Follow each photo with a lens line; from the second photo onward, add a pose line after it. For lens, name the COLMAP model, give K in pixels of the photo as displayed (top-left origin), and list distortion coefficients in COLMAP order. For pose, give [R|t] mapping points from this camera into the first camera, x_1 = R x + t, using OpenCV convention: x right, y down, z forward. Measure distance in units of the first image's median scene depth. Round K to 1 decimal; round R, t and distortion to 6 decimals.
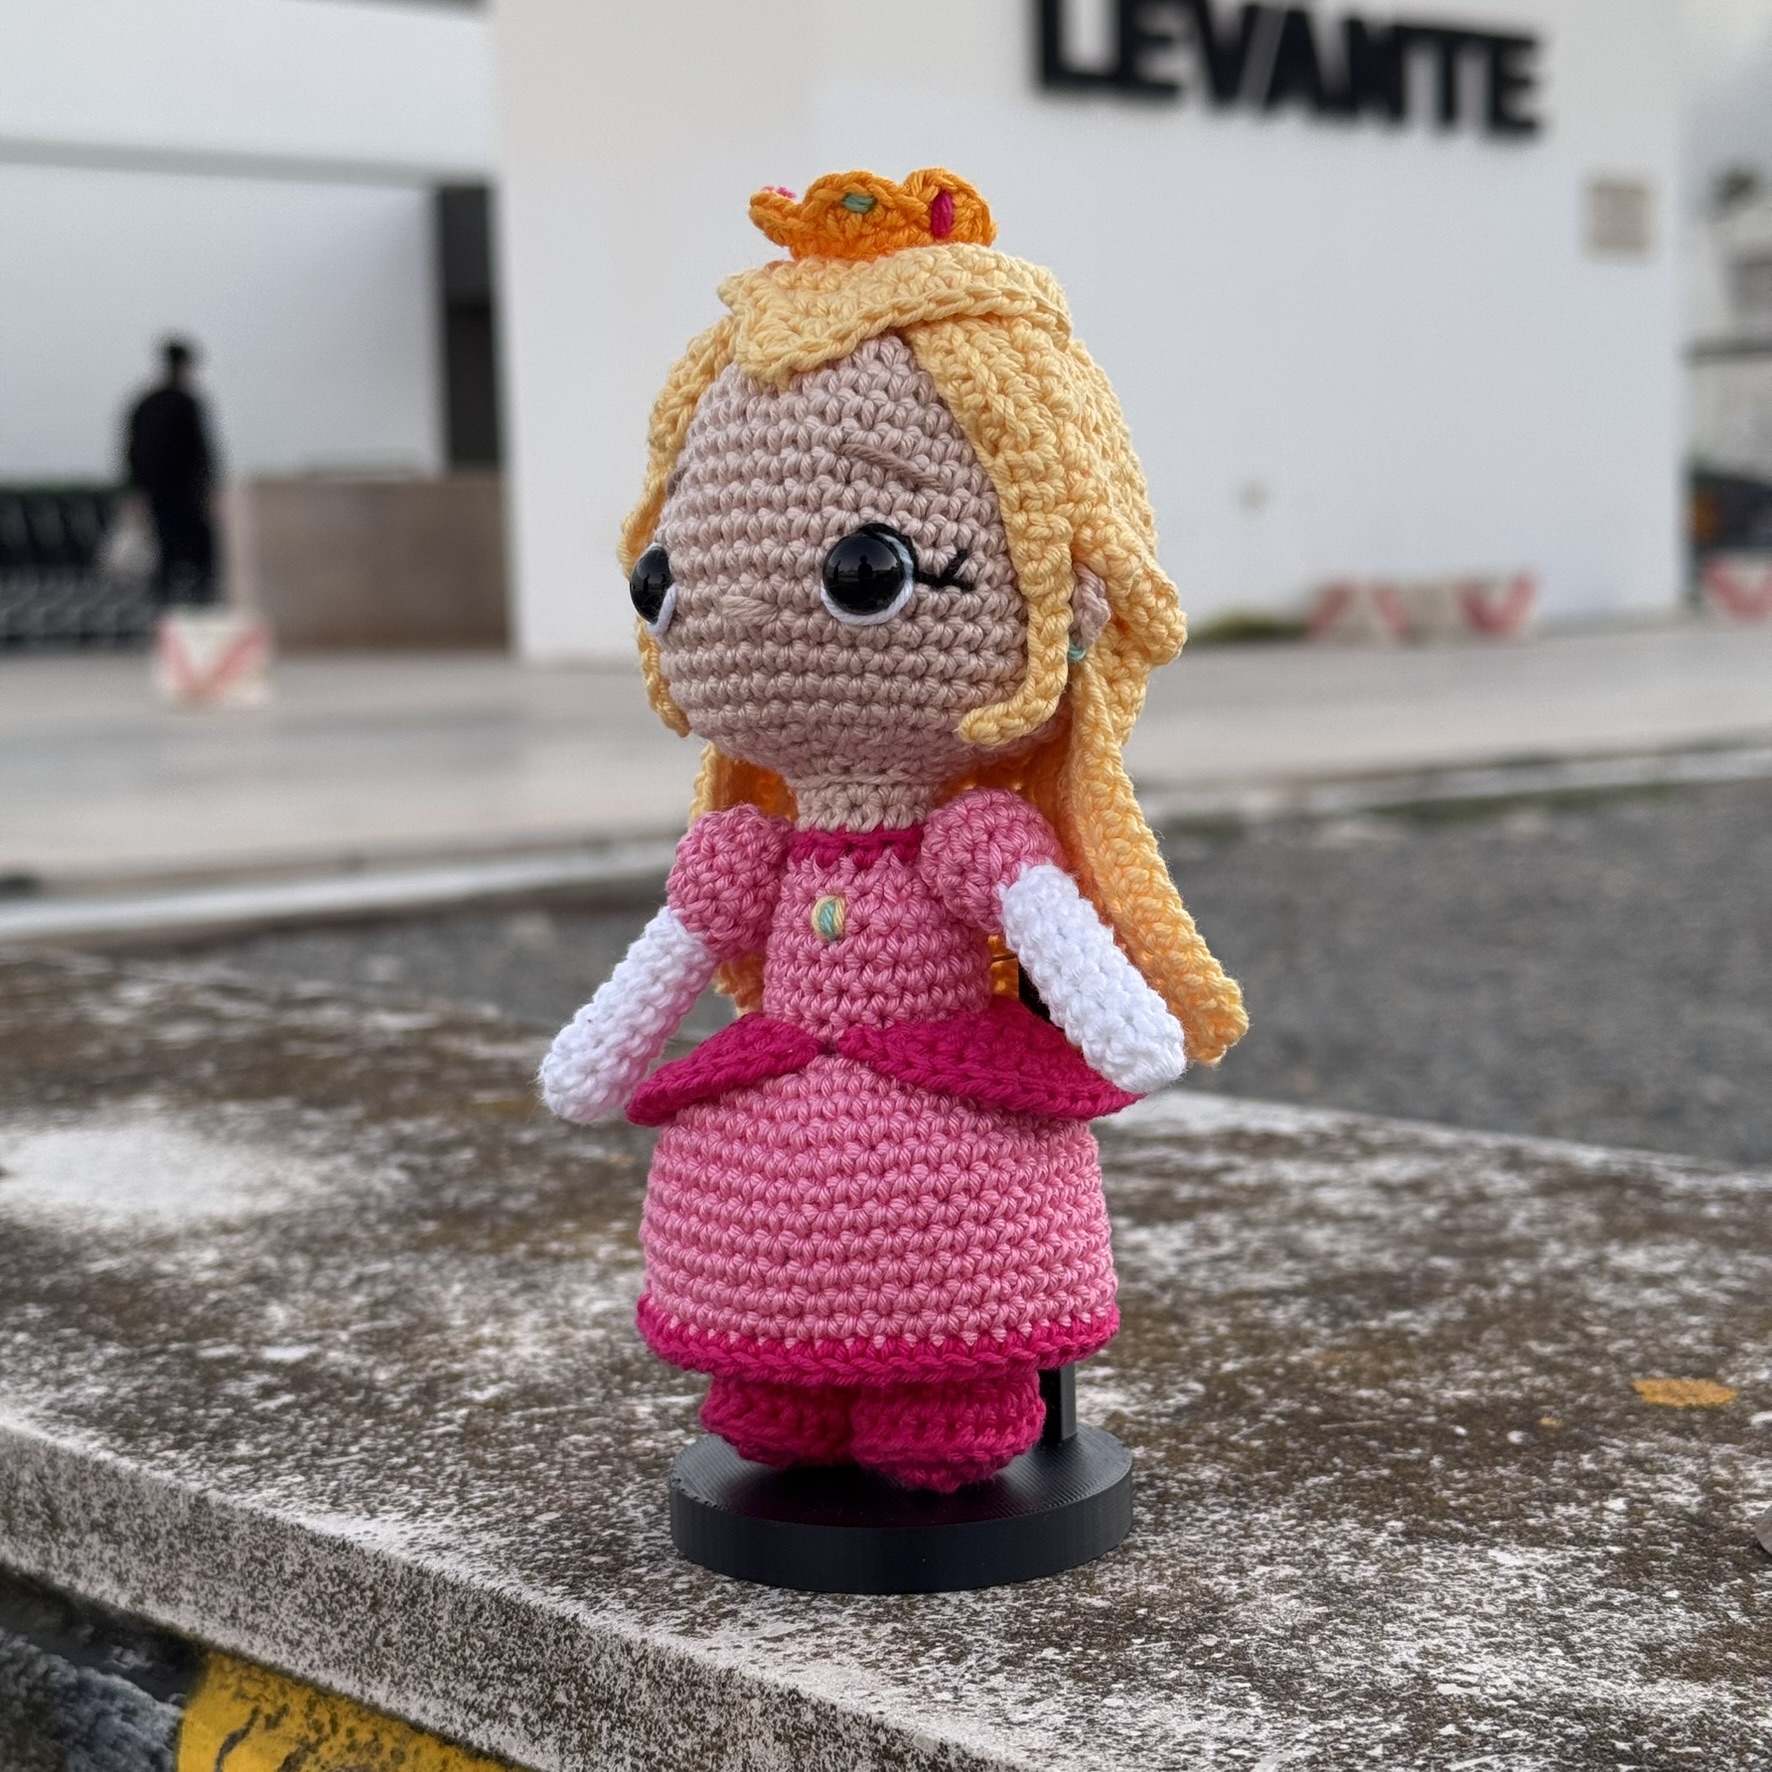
lens RADIAL K [[3347.3, 0, 886.0], [0, 3347.3, 886.0], [0, 0, 1]] dist [0.120002, 0.110205]
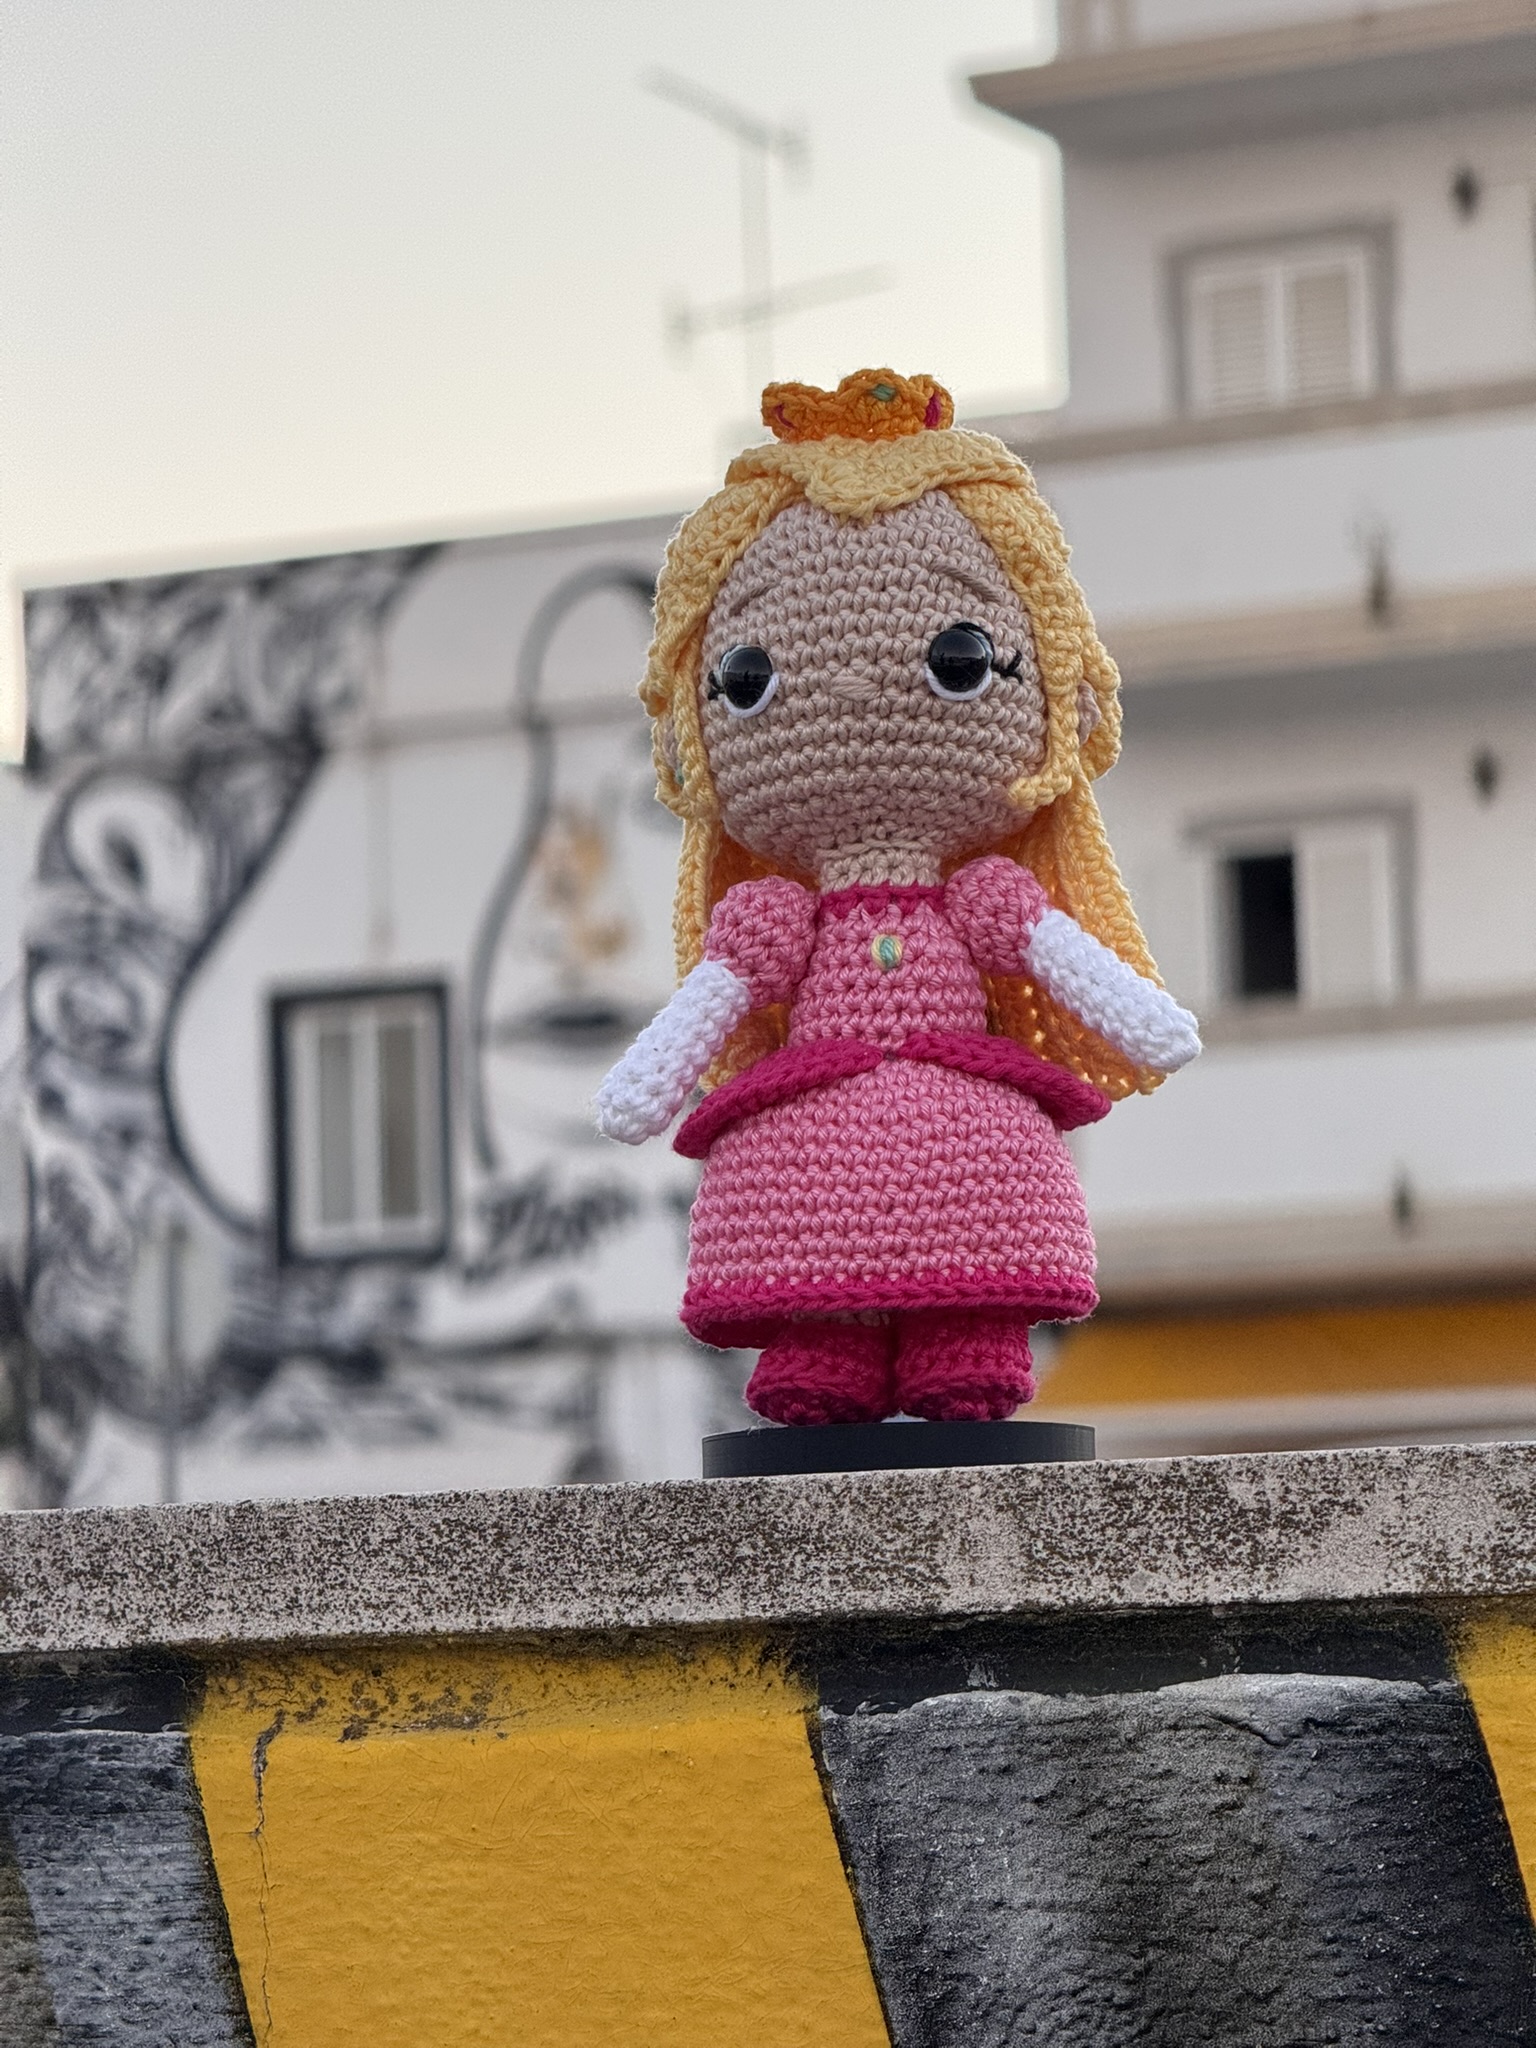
lens RADIAL K [[7087.8, 0, 900.5], [0, 7087.8, 1027.0], [0, 0, 1]] dist [0.228418, 0.469387]
pose [[0.897999, 0.052616, 0.436841, -1.164478], [0.041516, 0.978262, -0.203173, 0.574067], [-0.438035, 0.200585, 0.876294, -1.290162]]
